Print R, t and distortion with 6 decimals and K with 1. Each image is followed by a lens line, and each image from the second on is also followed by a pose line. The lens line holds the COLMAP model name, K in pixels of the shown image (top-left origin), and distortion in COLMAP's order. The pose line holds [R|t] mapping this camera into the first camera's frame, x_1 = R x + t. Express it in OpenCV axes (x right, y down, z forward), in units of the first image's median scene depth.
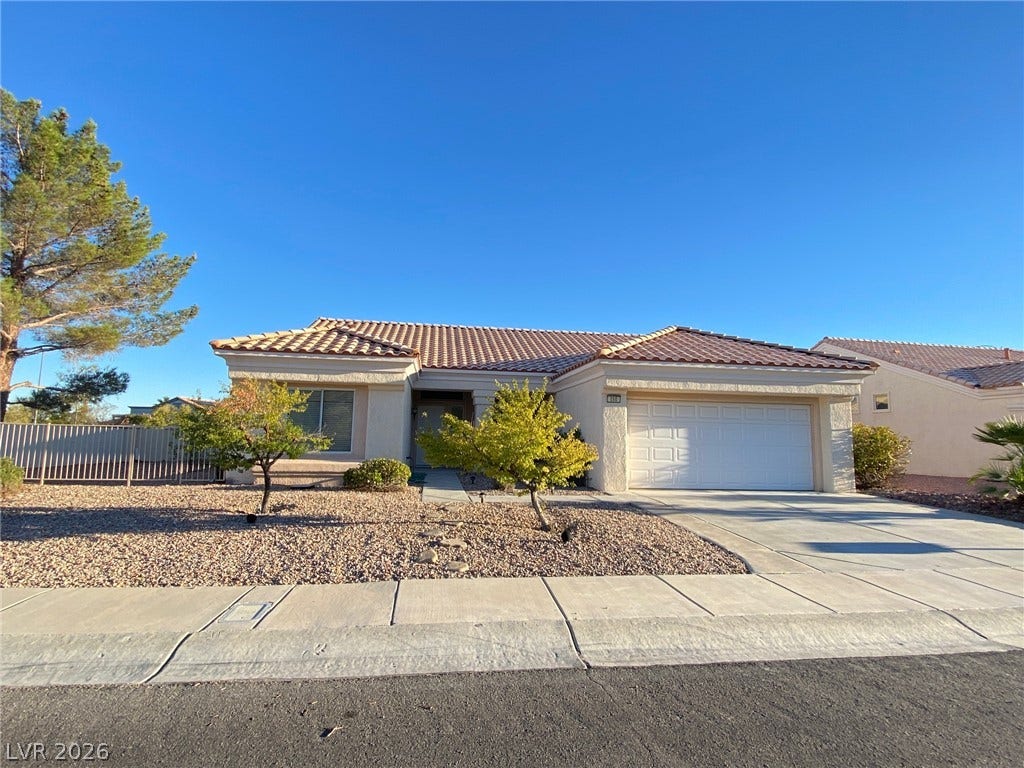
lens RADIAL K [[532.6, 0, 512.0], [0, 532.6, 384.0], [0, 0, 1]] dist [0.033803, -0.030324]
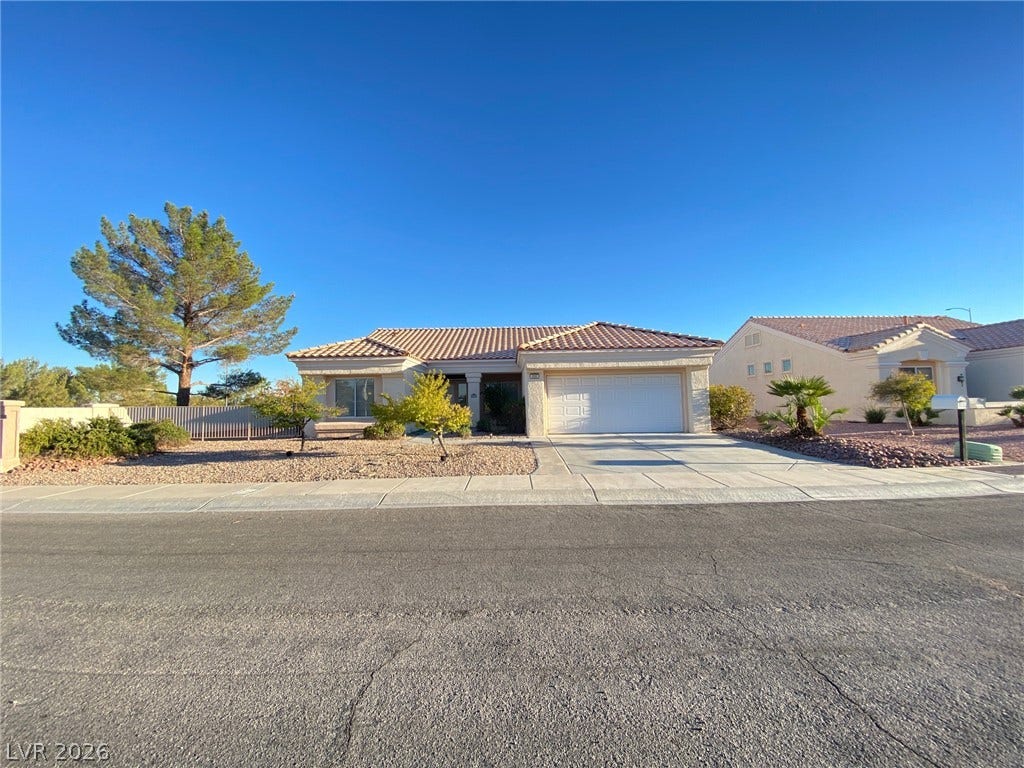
lens RADIAL K [[415.5, 0, 510.9], [0, 415.5, 381.8], [0, 0, 1]] dist [0.024011, -0.022923]
pose [[0.988677, -0.046005, -0.142831, 0.274857], [0.052753, 0.997646, 0.043824, -0.010197], [0.140478, -0.050862, 0.988776, -0.167814]]
